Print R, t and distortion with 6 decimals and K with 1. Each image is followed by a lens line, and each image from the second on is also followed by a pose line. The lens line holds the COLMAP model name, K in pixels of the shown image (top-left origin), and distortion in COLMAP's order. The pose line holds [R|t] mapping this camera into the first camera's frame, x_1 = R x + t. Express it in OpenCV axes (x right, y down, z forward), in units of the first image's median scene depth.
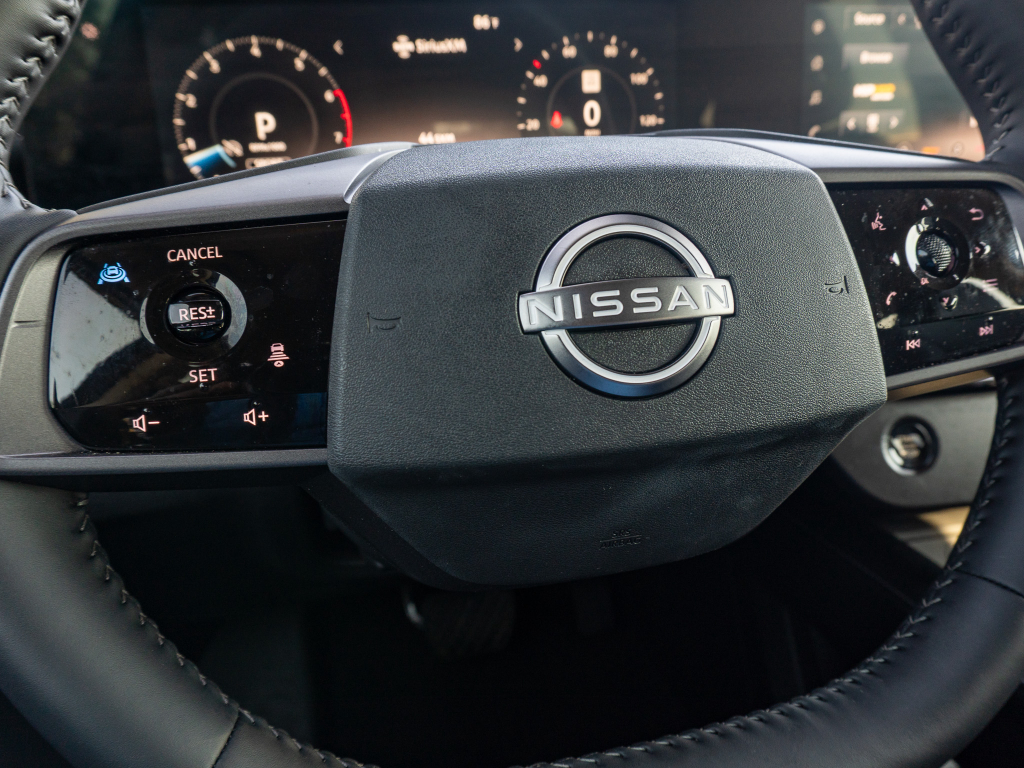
lens RADIAL K [[807.3, 0, 531.3], [0, 807.3, 377.5], [0, 0, 1]] dist [-0.022403, 0.000696]
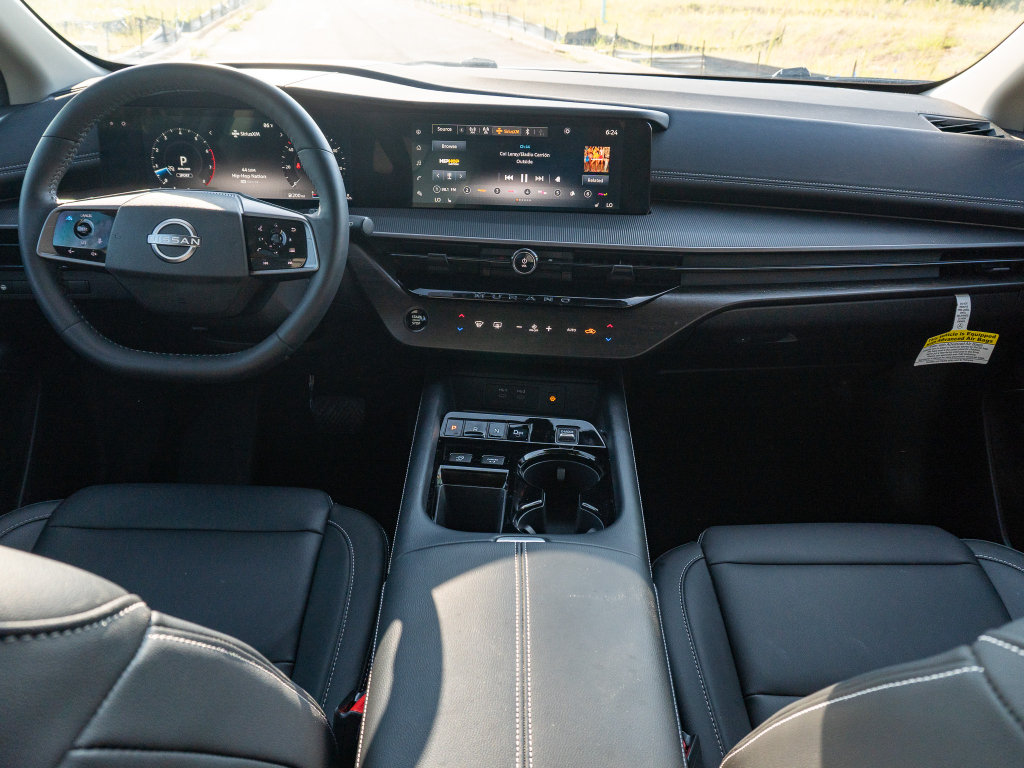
lens RADIAL K [[827.0, 0, 540.5], [0, 827.0, 379.8], [0, 0, 1]] dist [-0.034852, -0.004730]
pose [[0.963992, 0.154535, -0.216421, 1.507317], [-0.138223, 0.986423, 0.088676, -0.007656], [0.227186, -0.055569, 0.972265, -1.396716]]
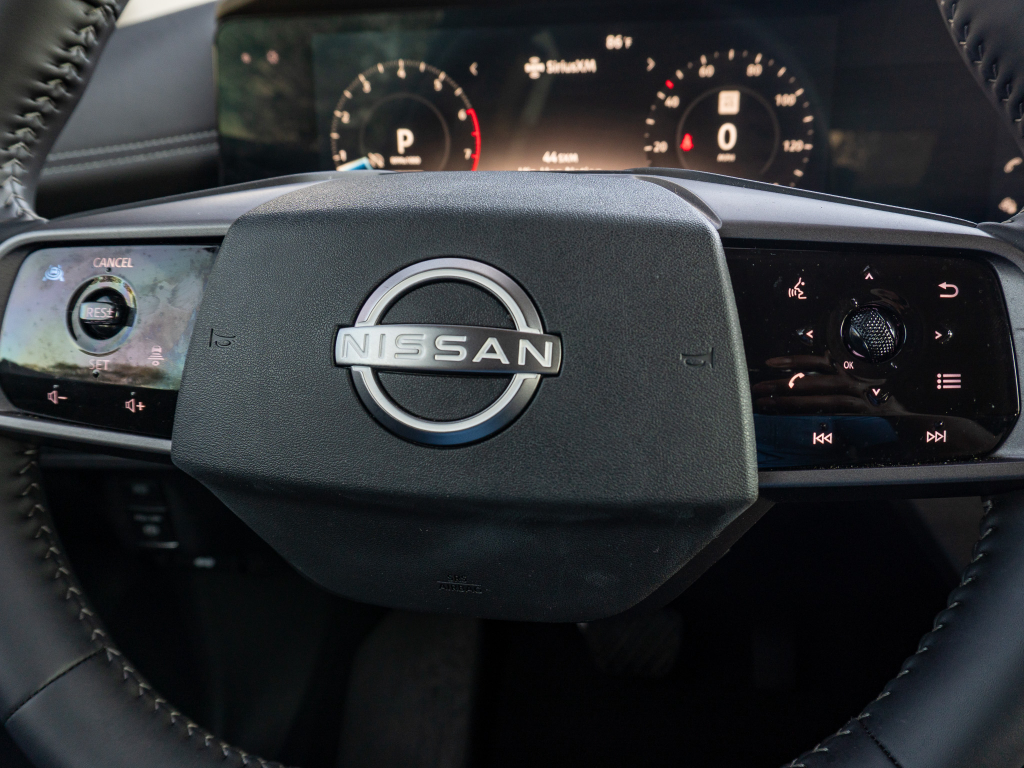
lens RADIAL K [[807.3, 0, 531.1], [0, 807.3, 377.2], [0, 0, 1]] dist [-0.022403, 0.000696]
pose [[0.913578, 0.138953, -0.382187, 0.294139], [-0.140206, 0.989814, 0.024724, -0.047796], [0.381729, 0.030997, 0.923754, 0.065938]]
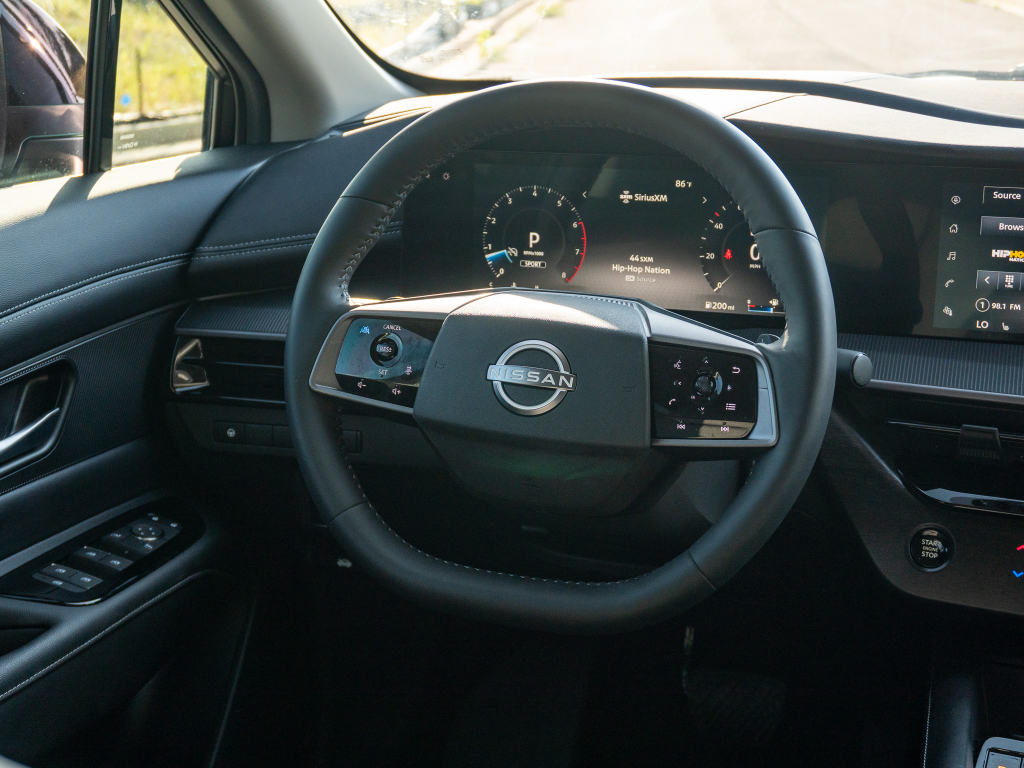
lens RADIAL K [[1532.8, 0, 519.3], [0, 1532.8, 390.9], [0, 0, 1]] dist [-0.007433, 0.000000]
pose [[0.820185, 0.168888, -0.546602, 1.316560], [-0.207266, 0.978245, -0.008749, -0.000679], [0.533233, 0.120468, 0.837347, -1.453876]]
